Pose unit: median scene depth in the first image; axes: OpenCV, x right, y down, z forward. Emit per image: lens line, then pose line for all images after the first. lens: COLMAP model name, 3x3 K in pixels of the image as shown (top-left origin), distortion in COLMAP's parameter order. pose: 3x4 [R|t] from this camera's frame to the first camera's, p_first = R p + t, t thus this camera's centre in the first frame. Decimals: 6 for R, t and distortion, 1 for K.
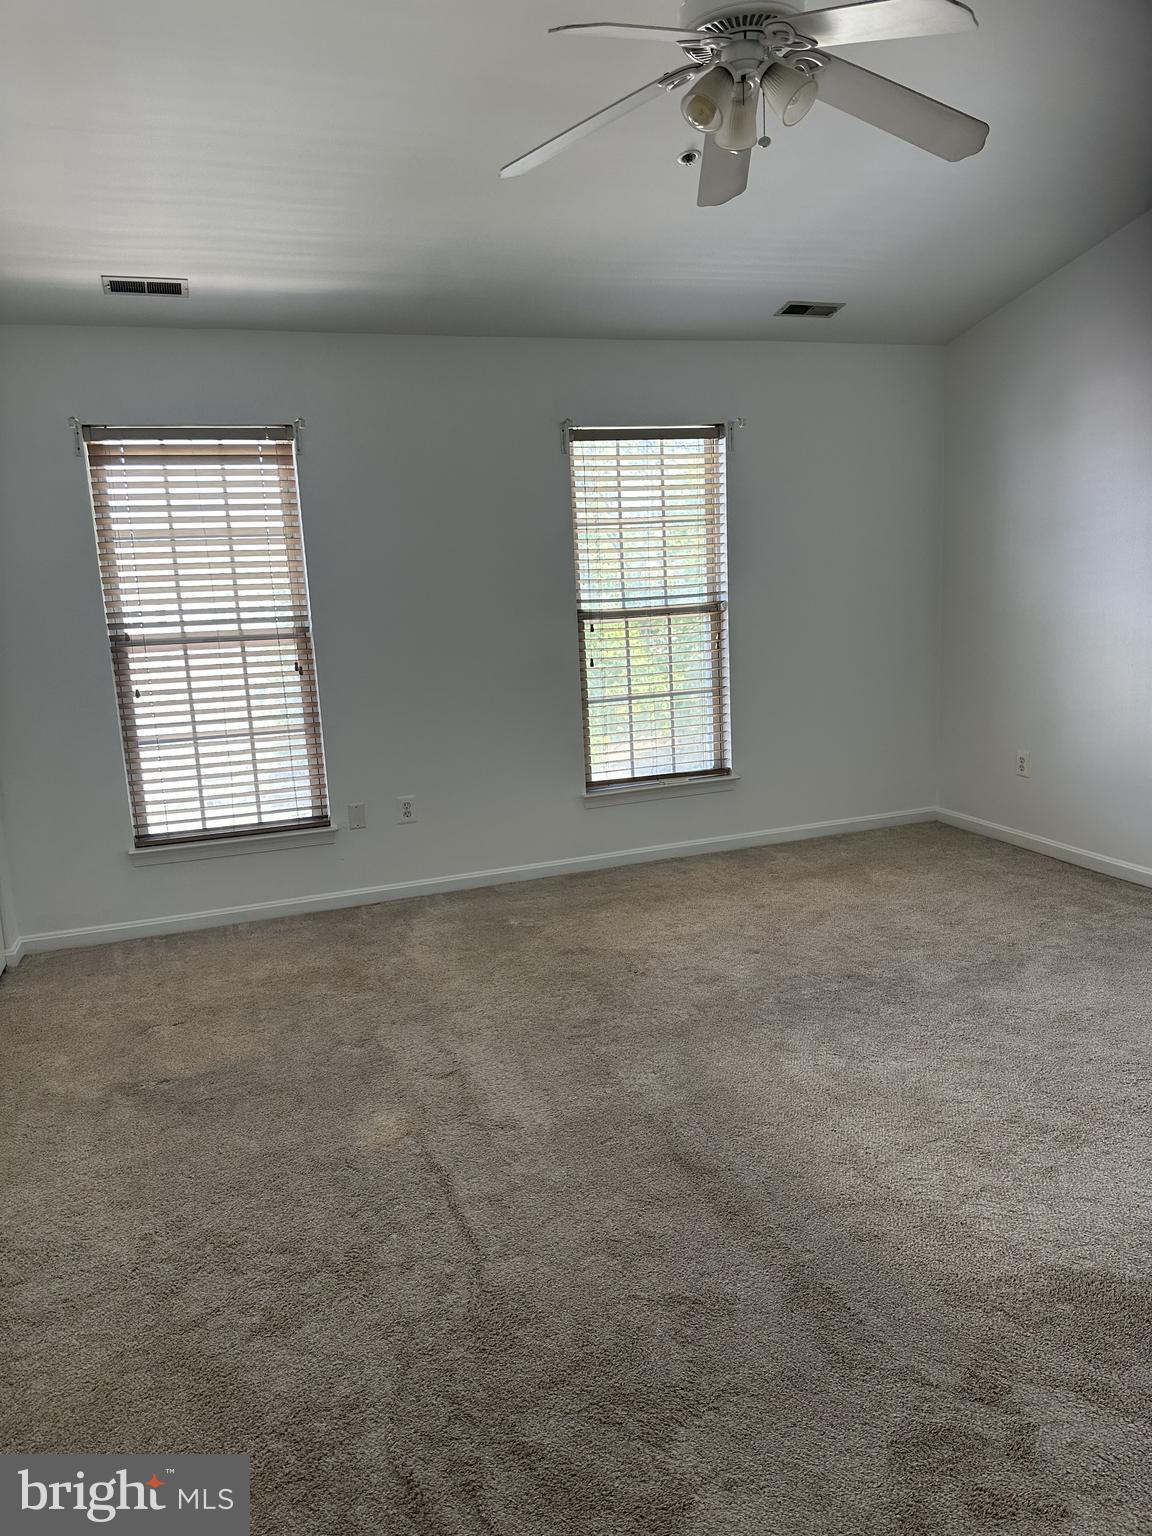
lens RADIAL K [[1075.5, 0, 580.1], [0, 1075.5, 766.4], [0, 0, 1]] dist [0.088112, -0.011199]
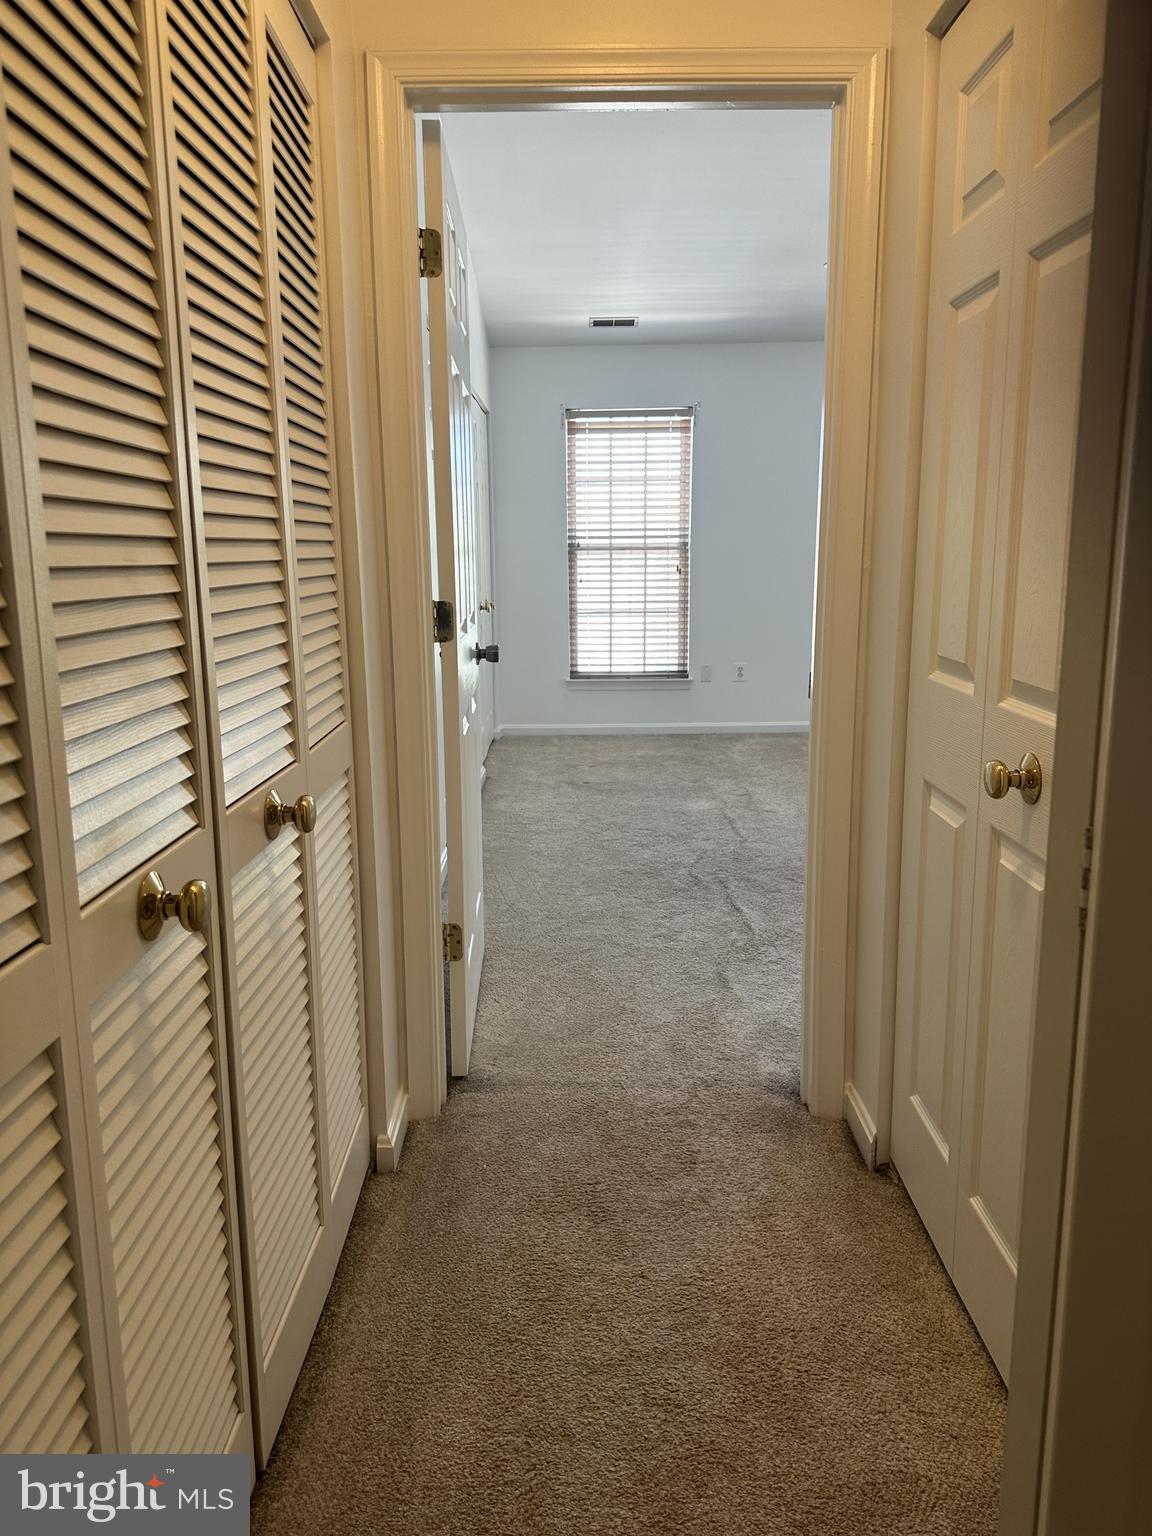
lens RADIAL K [[1075.5, 0, 577.9], [0, 1075.5, 768.8], [0, 0, 1]] dist [0.088112, -0.011199]
pose [[0.940459, 0.106897, -0.322661, 0.125777], [-0.094852, 0.994086, 0.052872, 0.121445], [0.326405, -0.019119, 0.945037, -0.485084]]
